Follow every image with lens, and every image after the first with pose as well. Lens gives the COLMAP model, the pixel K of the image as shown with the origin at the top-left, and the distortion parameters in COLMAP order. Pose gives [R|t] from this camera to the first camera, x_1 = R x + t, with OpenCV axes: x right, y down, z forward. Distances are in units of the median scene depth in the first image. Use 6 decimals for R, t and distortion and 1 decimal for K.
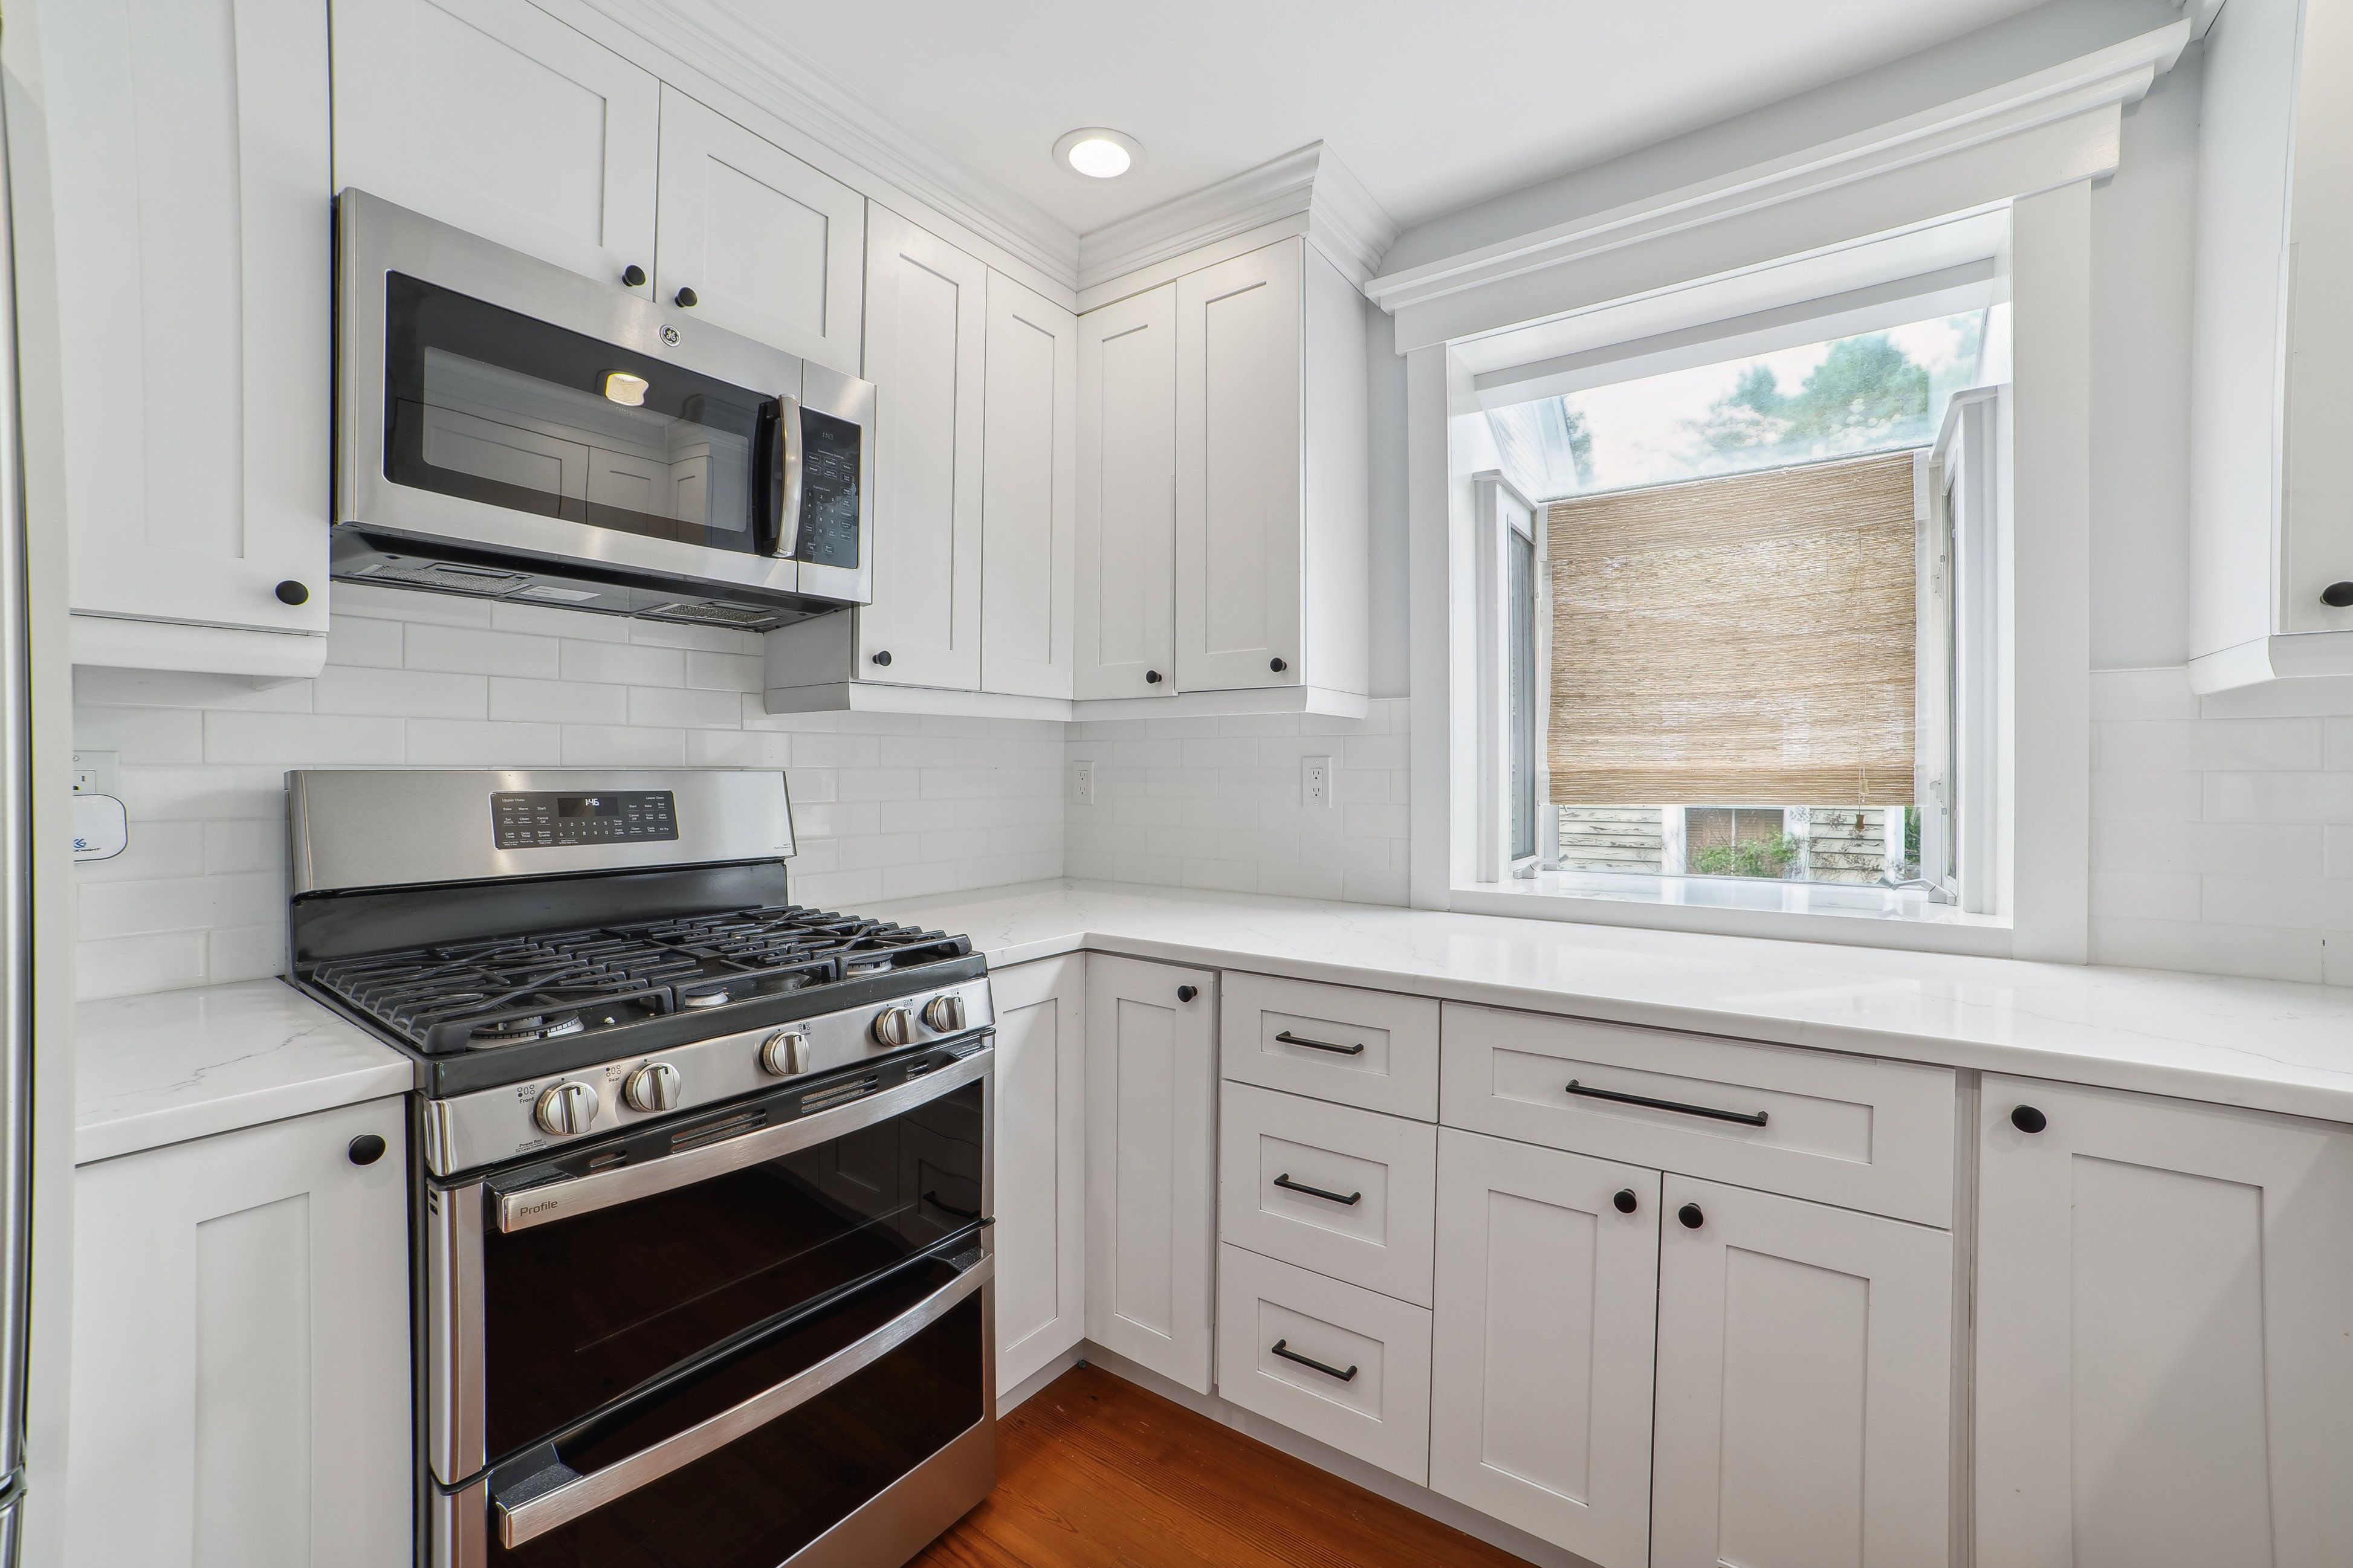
lens RADIAL K [[935.7, 0, 1173.1], [0, 935.7, 777.3], [0, 0, 1]] dist [-0.000738, -0.000020]
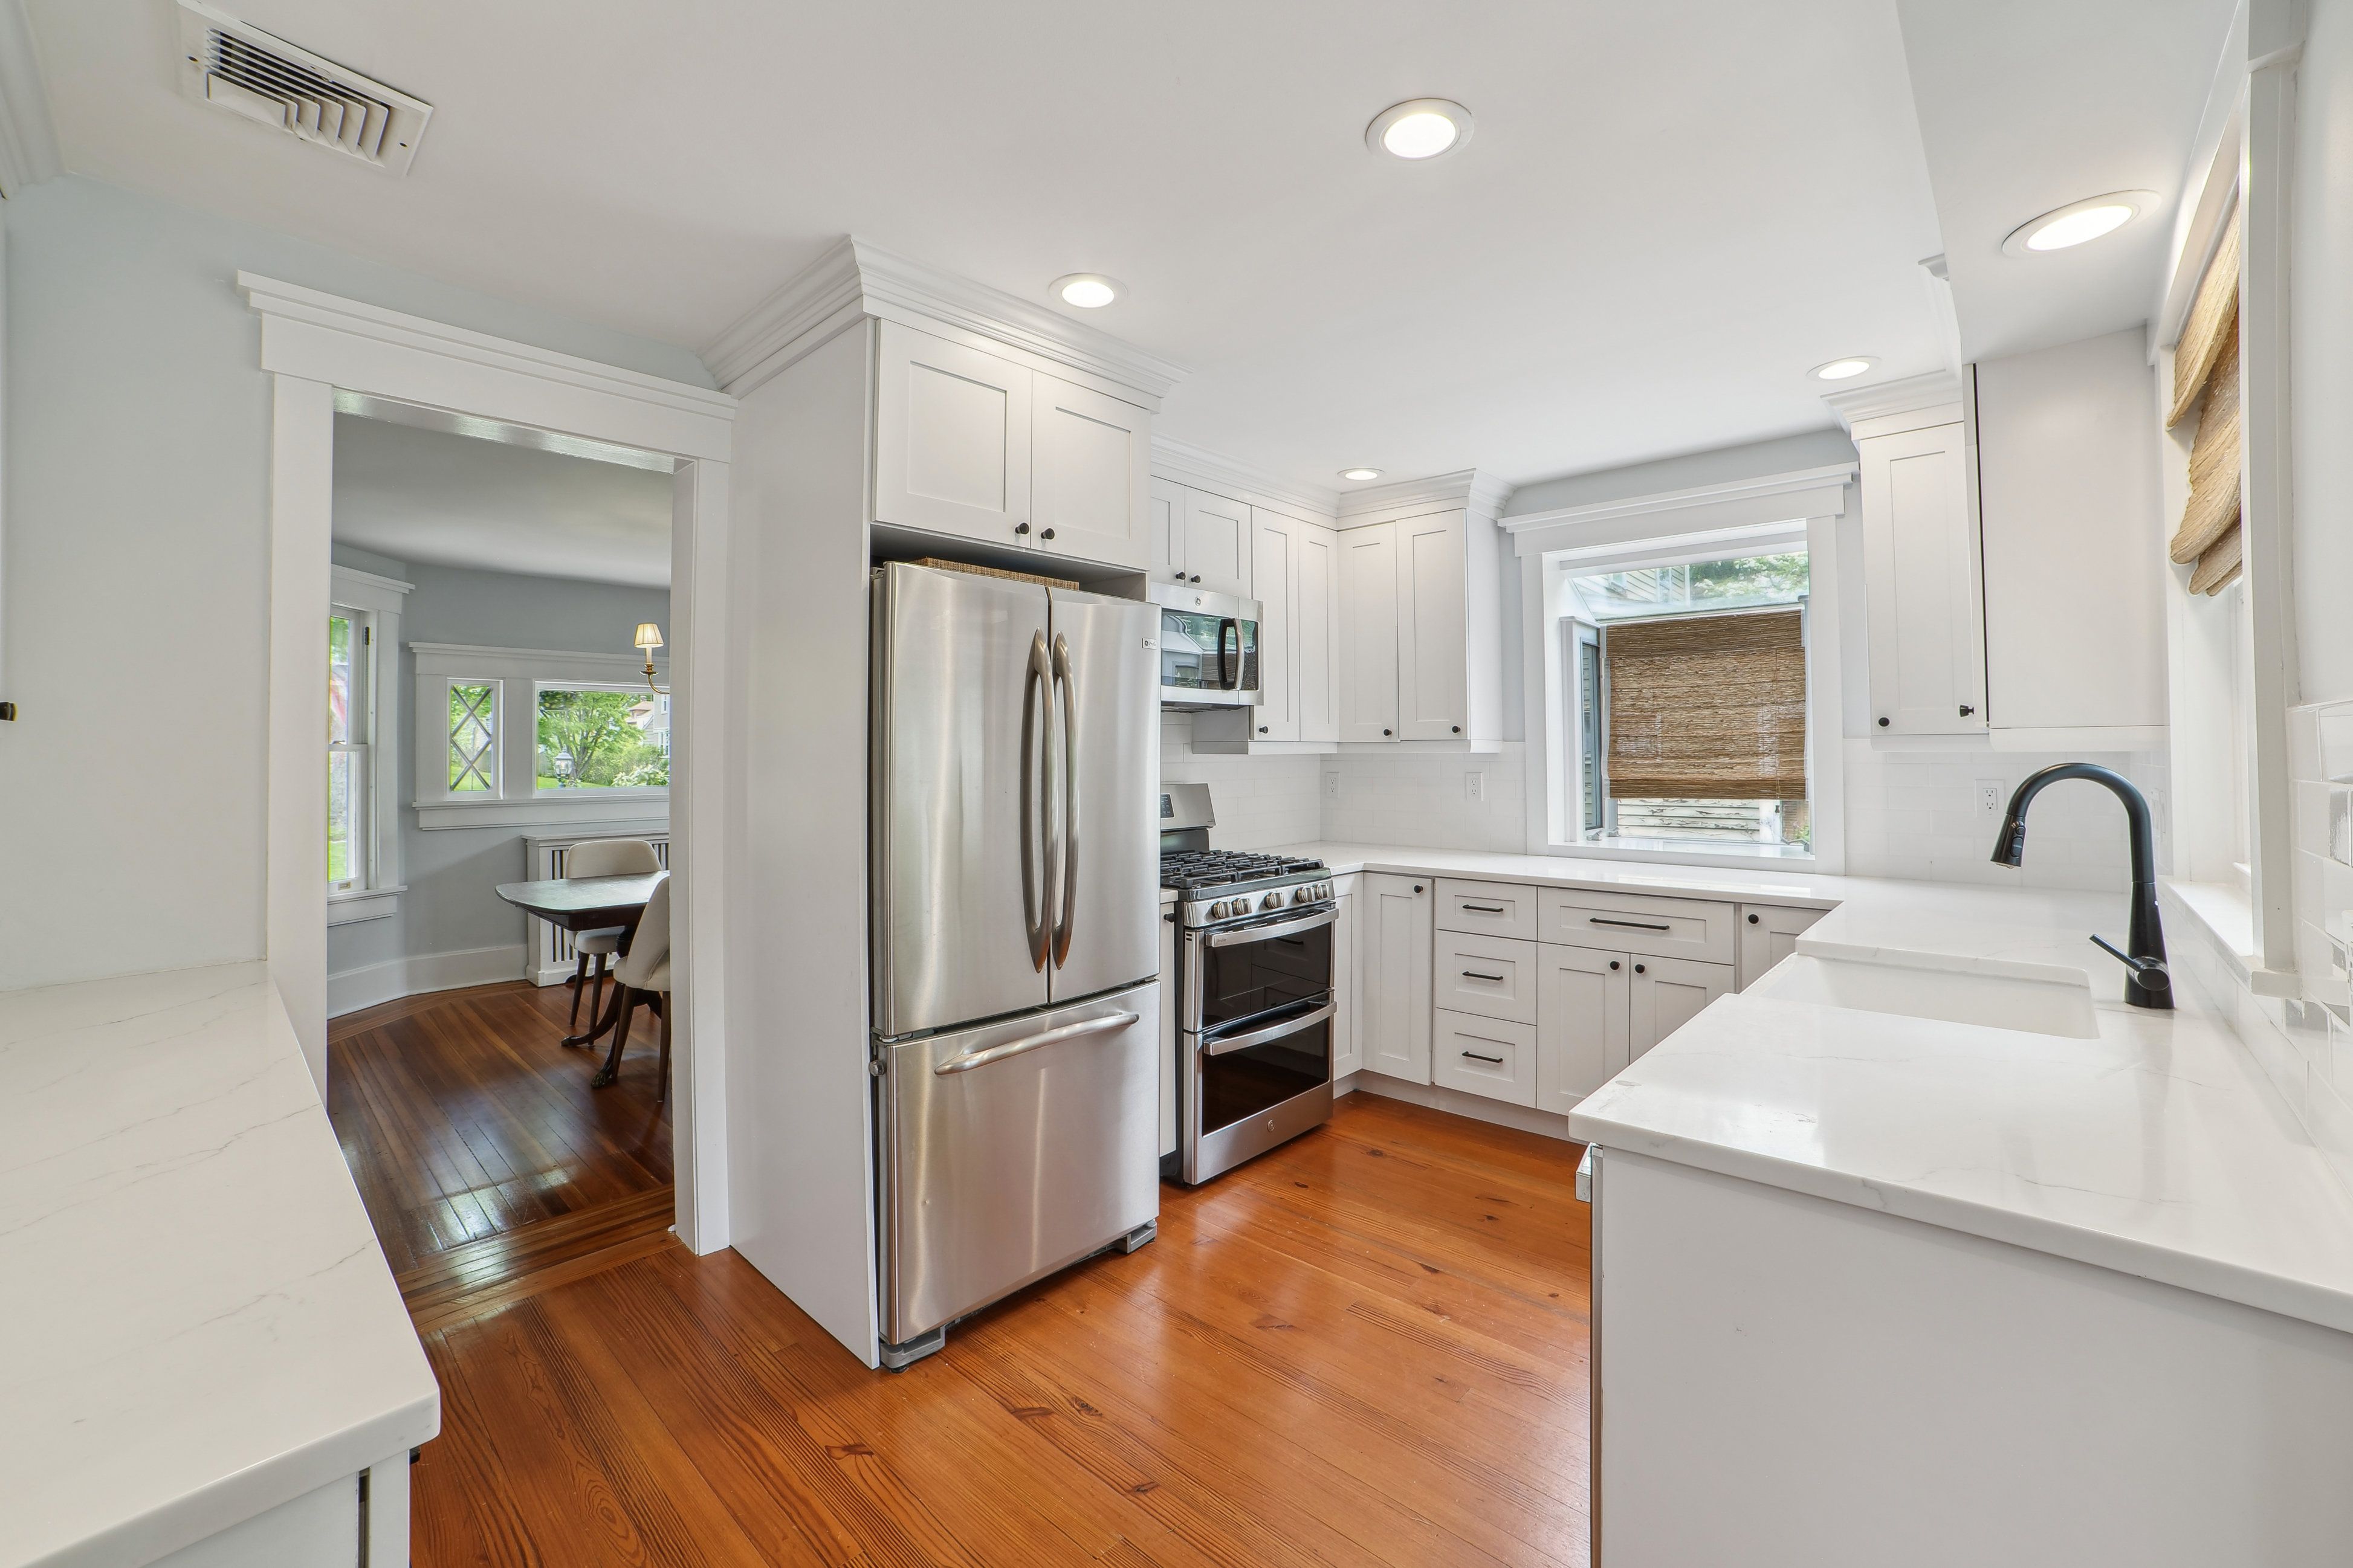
lens RADIAL K [[935.7, 0, 1218.3], [0, 935.7, 733.0], [0, 0, 1]] dist [-0.000738, -0.000020]
pose [[0.996348, -0.006334, -0.085155, -0.237341], [0.003730, 0.999522, -0.030700, -0.057371], [0.085309, 0.030270, 0.995895, -1.091328]]
